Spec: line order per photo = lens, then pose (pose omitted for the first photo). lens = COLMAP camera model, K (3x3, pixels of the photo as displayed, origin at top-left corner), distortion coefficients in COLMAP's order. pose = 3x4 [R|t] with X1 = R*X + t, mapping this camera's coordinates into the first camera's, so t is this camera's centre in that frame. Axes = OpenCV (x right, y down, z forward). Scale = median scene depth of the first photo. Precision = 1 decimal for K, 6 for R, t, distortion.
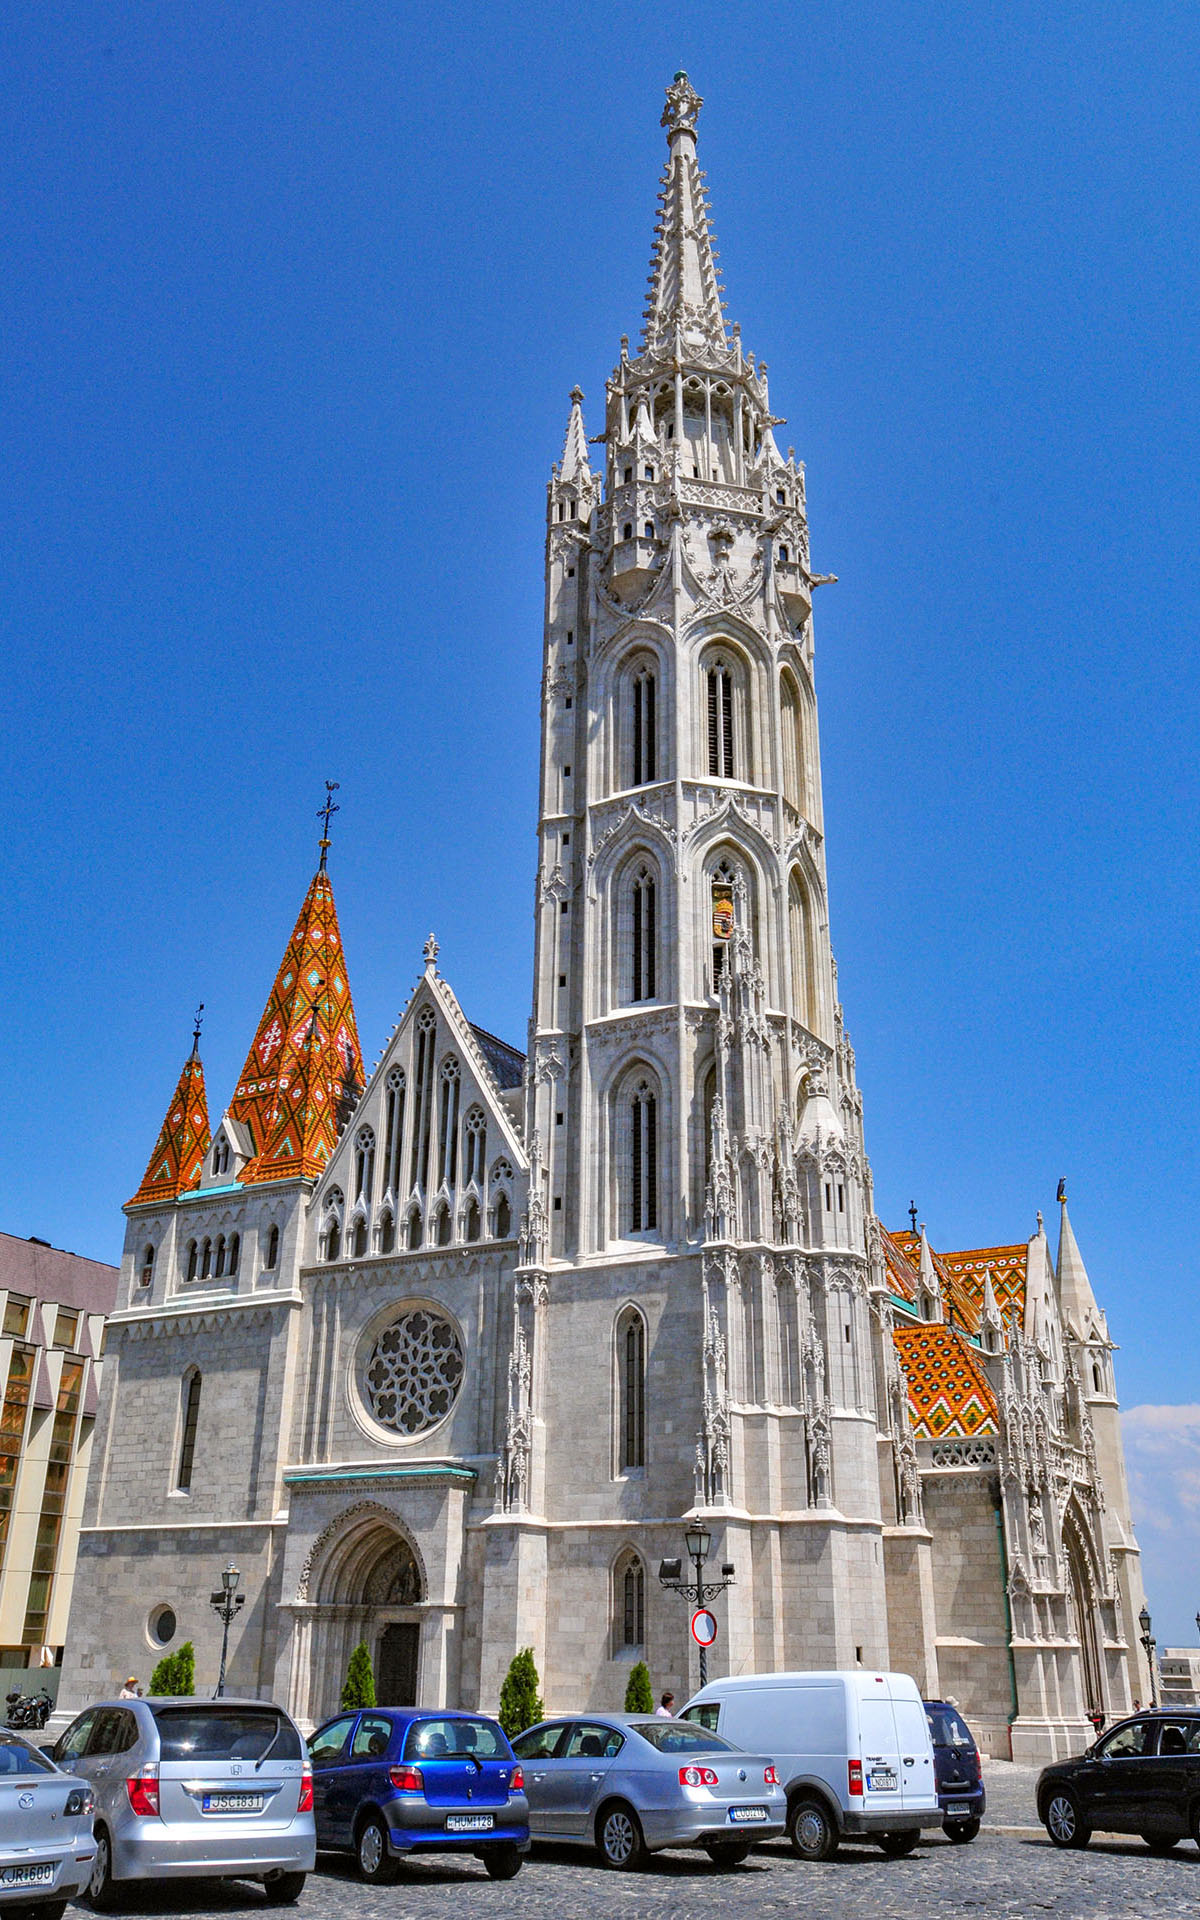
lens RADIAL K [[1553.4, 0, 600.0], [0, 1553.4, 960.0], [0, 0, 1]] dist [-0.003573, -0.001306]
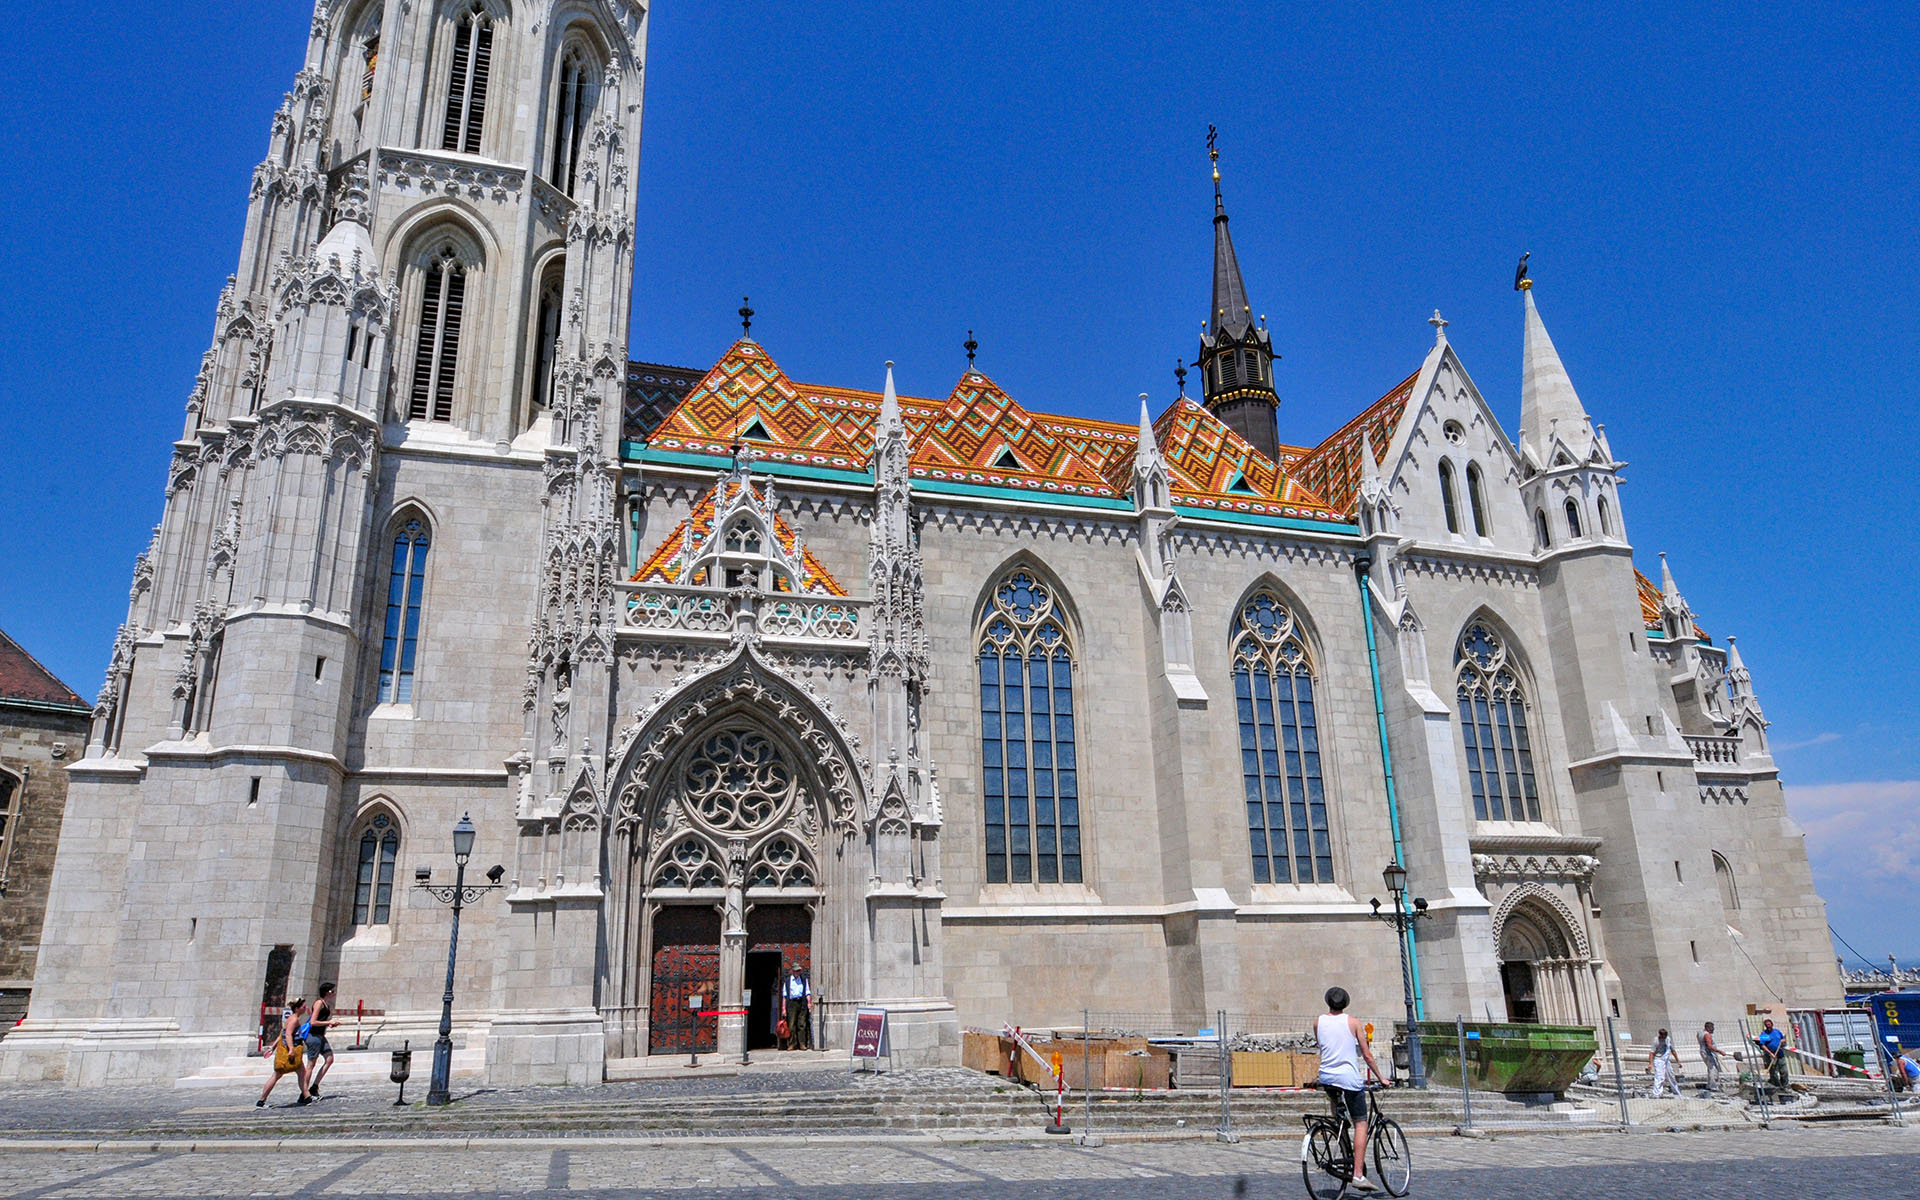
lens RADIAL K [[1169.4, 0, 955.2], [0, 1169.4, 640.9], [0, 0, 1]] dist [-0.010914, -0.003348]
pose [[0.736689, -0.225572, -0.637500, 0.627648], [0.306324, 0.951772, 0.017211, 0.337334], [0.602872, -0.207961, 0.770258, 0.667012]]
